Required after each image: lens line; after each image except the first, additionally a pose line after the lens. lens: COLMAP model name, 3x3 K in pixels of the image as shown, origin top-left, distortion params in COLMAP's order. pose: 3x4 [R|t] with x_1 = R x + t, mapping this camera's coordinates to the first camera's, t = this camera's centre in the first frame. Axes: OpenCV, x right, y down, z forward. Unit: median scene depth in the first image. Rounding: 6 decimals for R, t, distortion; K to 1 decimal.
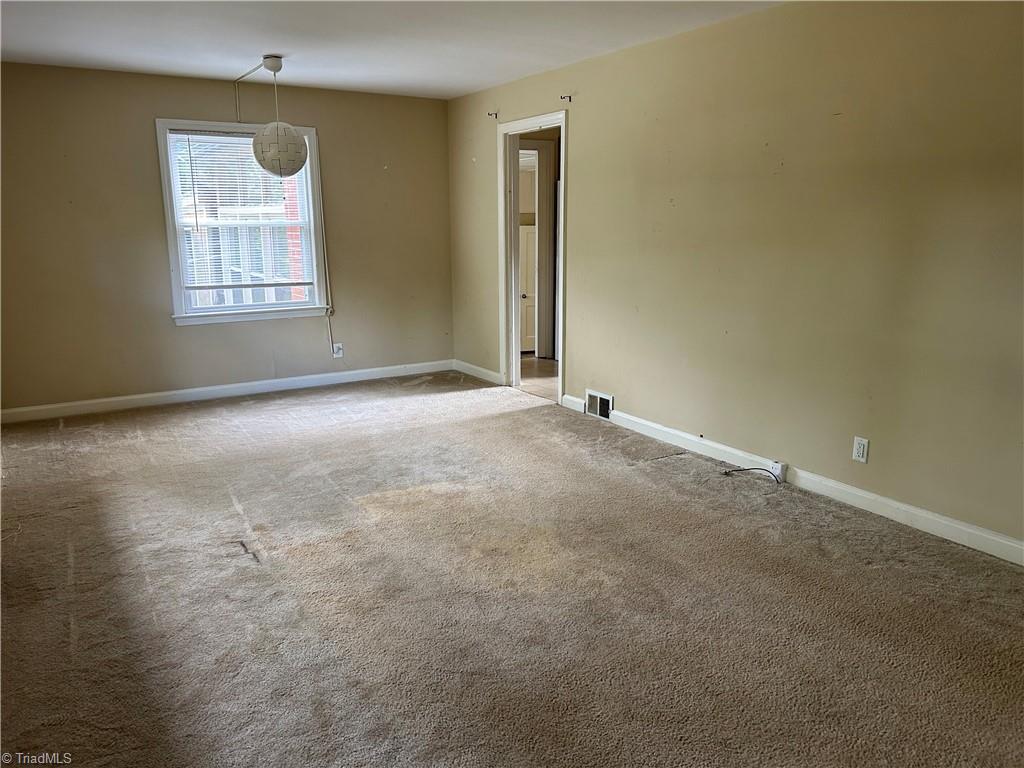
lens RADIAL K [[777.0, 0, 517.6], [0, 777.0, 379.7], [0, 0, 1]] dist [0.064715, -0.050837]
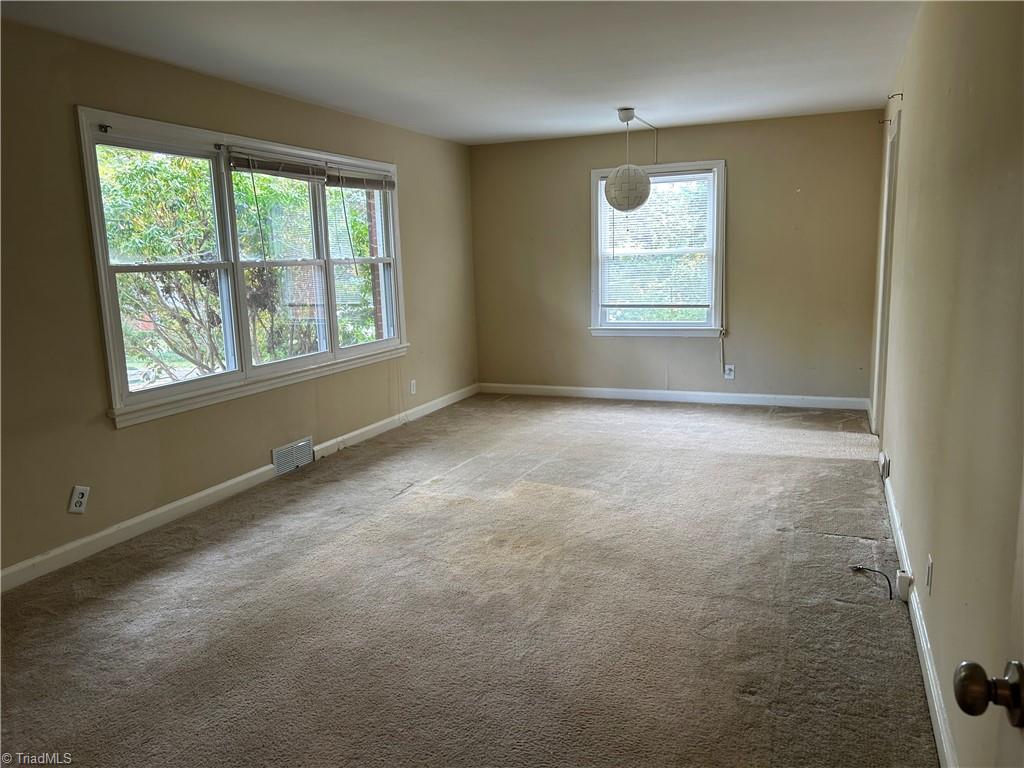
lens RADIAL K [[777.0, 0, 516.2], [0, 777.0, 384.3], [0, 0, 1]] dist [0.064715, -0.050837]
pose [[0.575321, 0.123069, -0.808616, 0.552687], [-0.141687, 0.988665, 0.049664, -0.041117], [0.805562, 0.085997, 0.586237, 0.215407]]
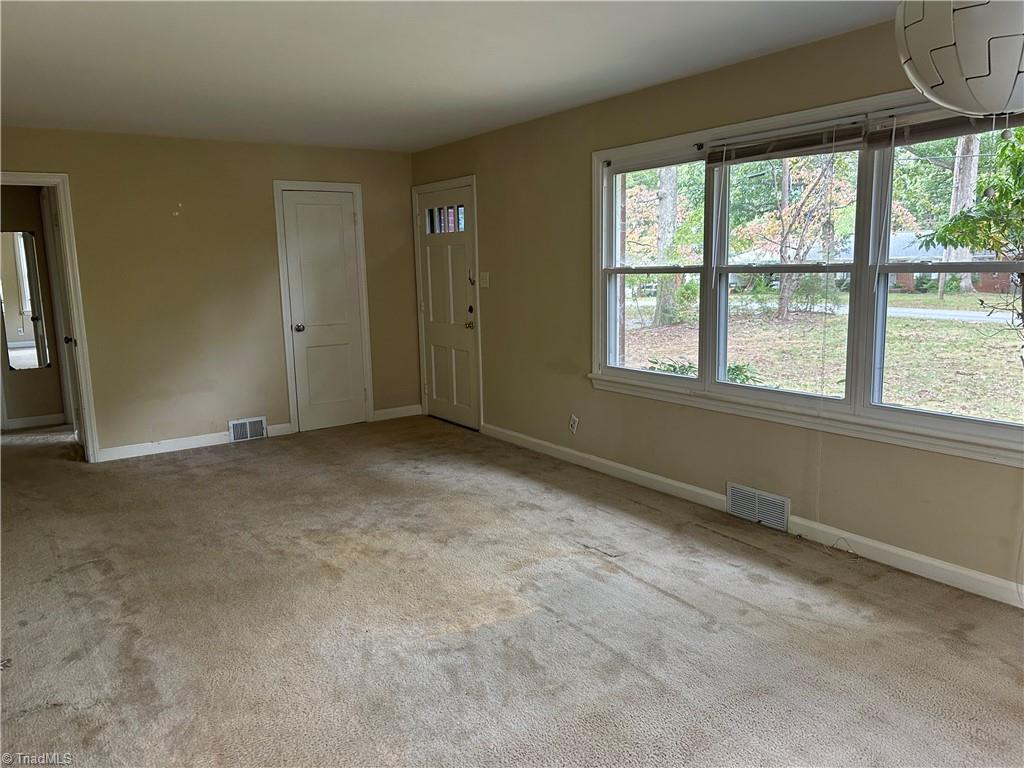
lens RADIAL K [[777.0, 0, 510.7], [0, 777.0, 388.9], [0, 0, 1]] dist [0.064715, -0.050837]
pose [[-0.999712, 0.021092, -0.011451, -0.134862], [0.015589, 0.933437, 0.358402, -0.265656], [0.018248, 0.358120, -0.933497, 1.273188]]
